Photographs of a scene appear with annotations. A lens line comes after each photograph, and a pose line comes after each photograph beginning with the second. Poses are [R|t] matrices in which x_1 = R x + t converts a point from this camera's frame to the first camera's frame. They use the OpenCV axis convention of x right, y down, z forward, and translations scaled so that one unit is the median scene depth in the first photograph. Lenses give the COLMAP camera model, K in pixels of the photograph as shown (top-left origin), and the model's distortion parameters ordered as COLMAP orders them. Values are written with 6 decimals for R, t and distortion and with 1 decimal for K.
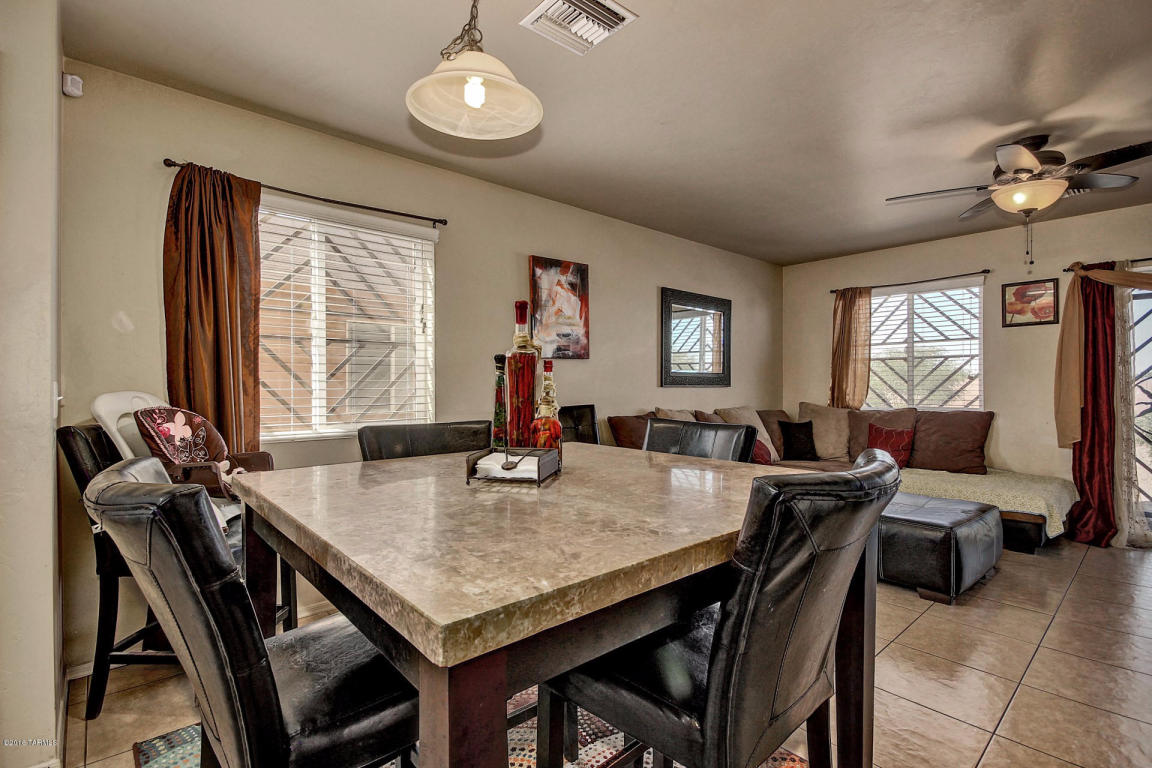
lens RADIAL K [[534.4, 0, 571.9], [0, 534.4, 383.8], [0, 0, 1]] dist [0.001319, -0.003676]
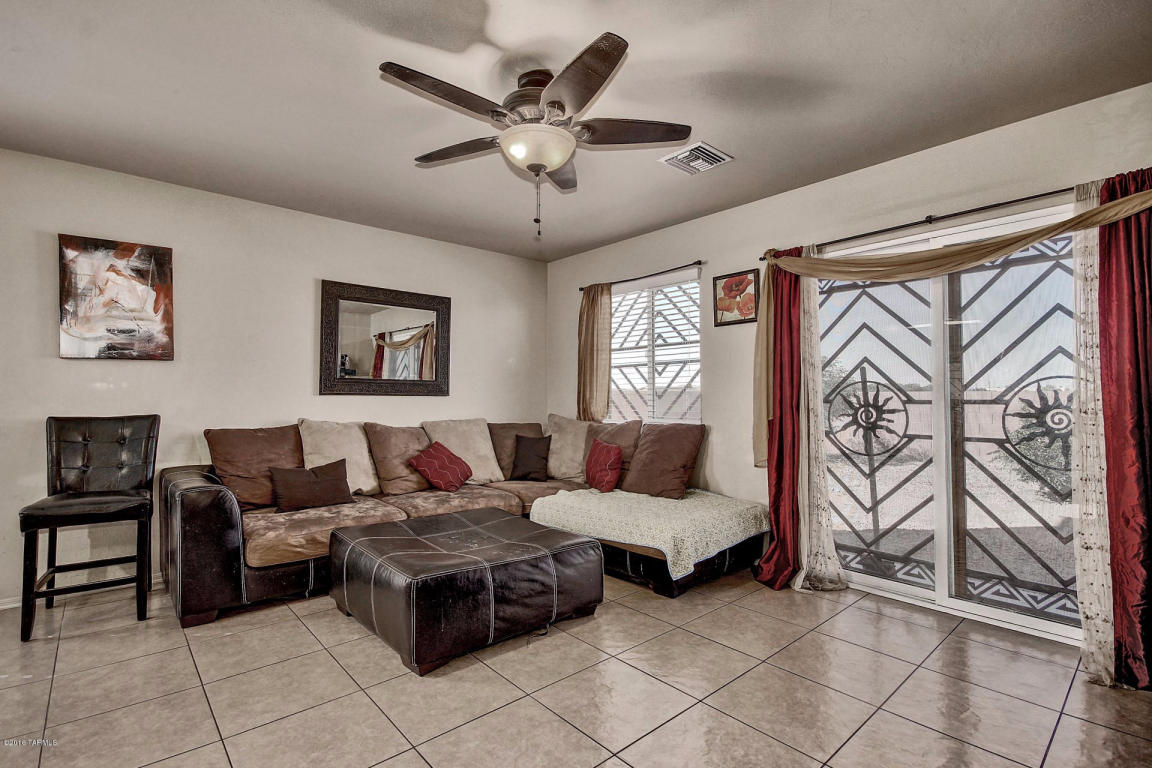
lens RADIAL K [[534.4, 0, 570.5], [0, 534.4, 386.0], [0, 0, 1]] dist [0.001319, -0.003676]
pose [[0.999985, 0.001812, 0.005151, 0.573618], [-0.001685, 0.999698, -0.024501, 0.011331], [-0.005194, 0.024492, 0.999687, 0.141372]]
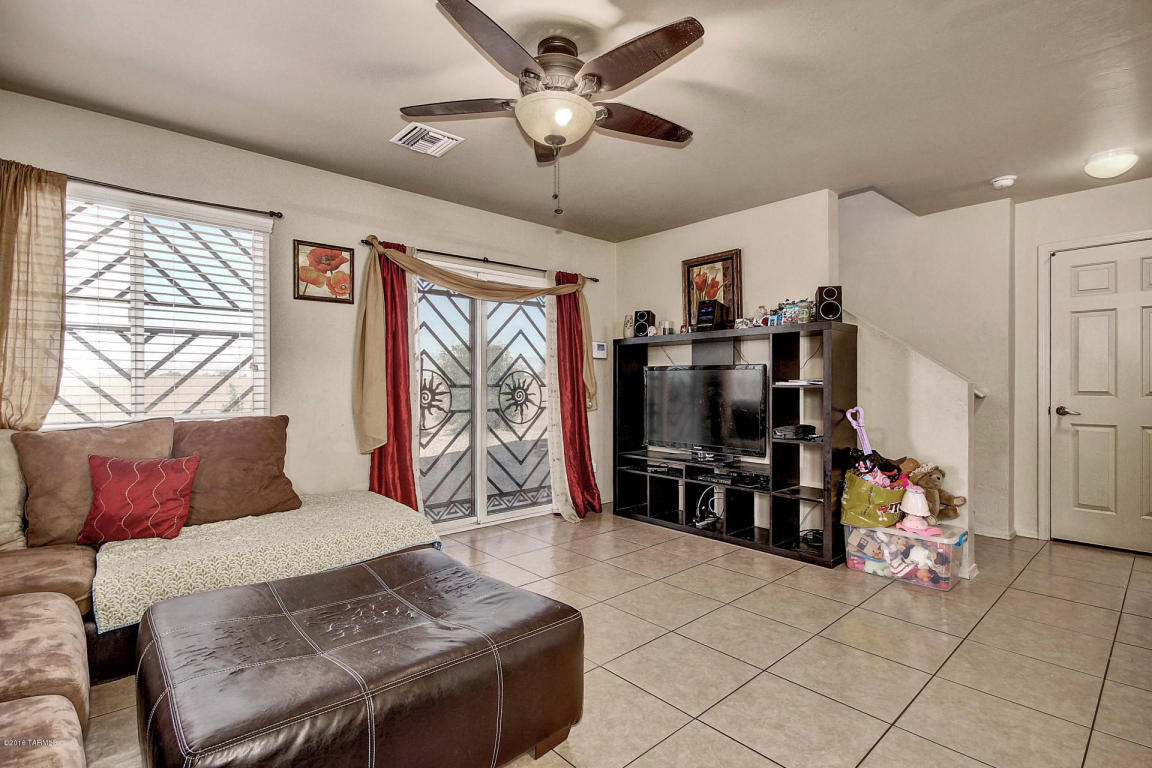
lens RADIAL K [[534.4, 0, 572.3], [0, 534.4, 385.4], [0, 0, 1]] dist [0.001319, -0.003676]
pose [[-0.015992, -0.000157, 0.999872, 0.073870], [0.003656, 0.999993, 0.000215, 0.013604], [-0.999865, 0.003659, -0.015991, 0.638824]]
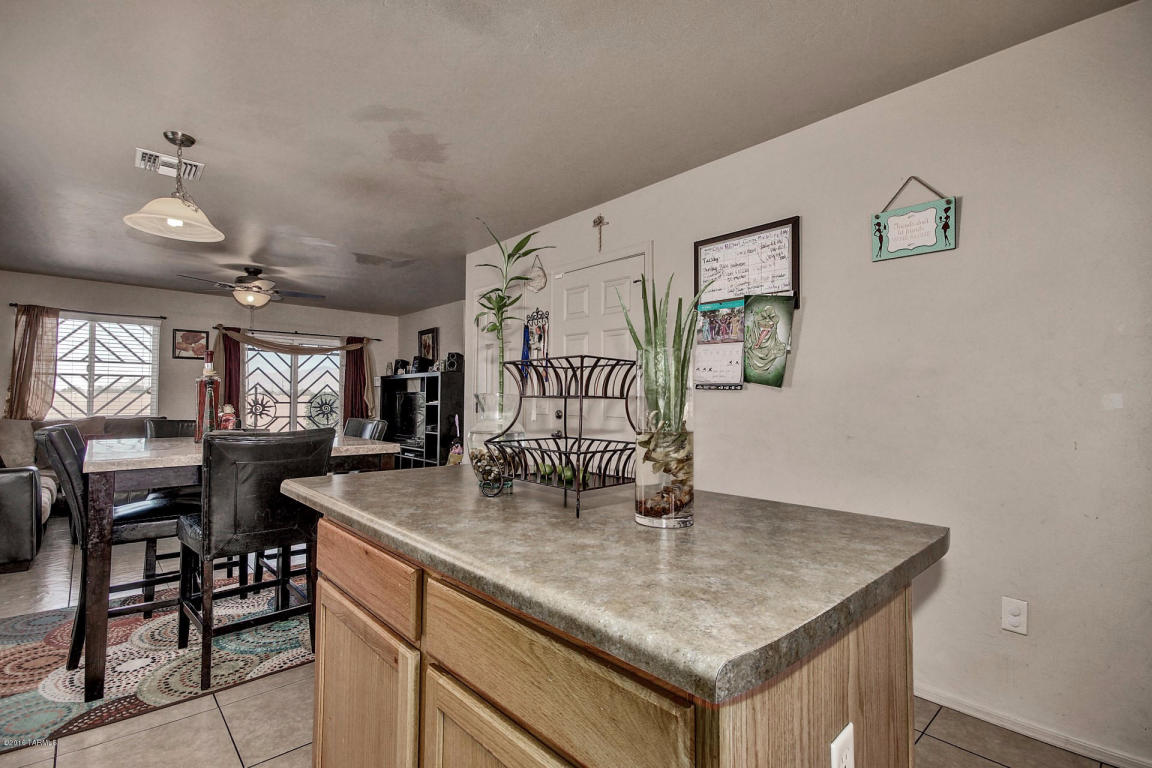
lens RADIAL K [[534.4, 0, 580.3], [0, 534.4, 388.1], [0, 0, 1]] dist [0.001319, -0.003676]
pose [[-0.019954, 0.024278, 0.999506, -0.669002], [-0.005798, 0.999686, -0.024398, 0.004107], [-0.999784, -0.006281, -0.019807, -0.078794]]
